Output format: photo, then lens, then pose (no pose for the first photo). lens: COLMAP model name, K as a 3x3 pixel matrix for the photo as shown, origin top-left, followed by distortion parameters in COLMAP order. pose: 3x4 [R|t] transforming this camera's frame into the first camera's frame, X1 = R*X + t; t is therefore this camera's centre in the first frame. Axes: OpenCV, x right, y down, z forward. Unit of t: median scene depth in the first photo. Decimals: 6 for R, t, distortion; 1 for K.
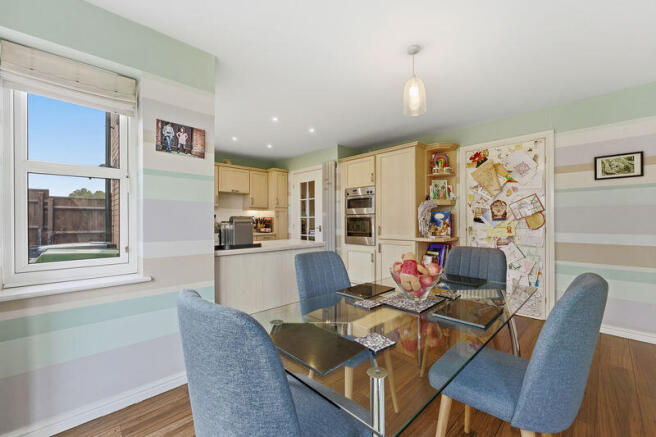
lens RADIAL K [[267.2, 0, 329.0], [0, 267.2, 220.3], [0, 0, 1]] dist [-0.006497, 0.001510]
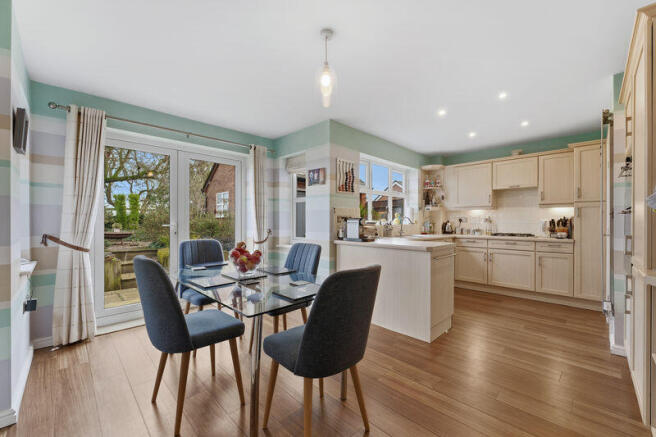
lens RADIAL K [[267.2, 0, 327.4], [0, 267.2, 221.8], [0, 0, 1]] dist [-0.006497, 0.001510]
pose [[0.017326, 0.000286, -0.999850, 0.633262], [-0.001131, 0.999999, 0.000267, 0.003071], [0.999849, 0.001126, 0.017327, 0.511711]]
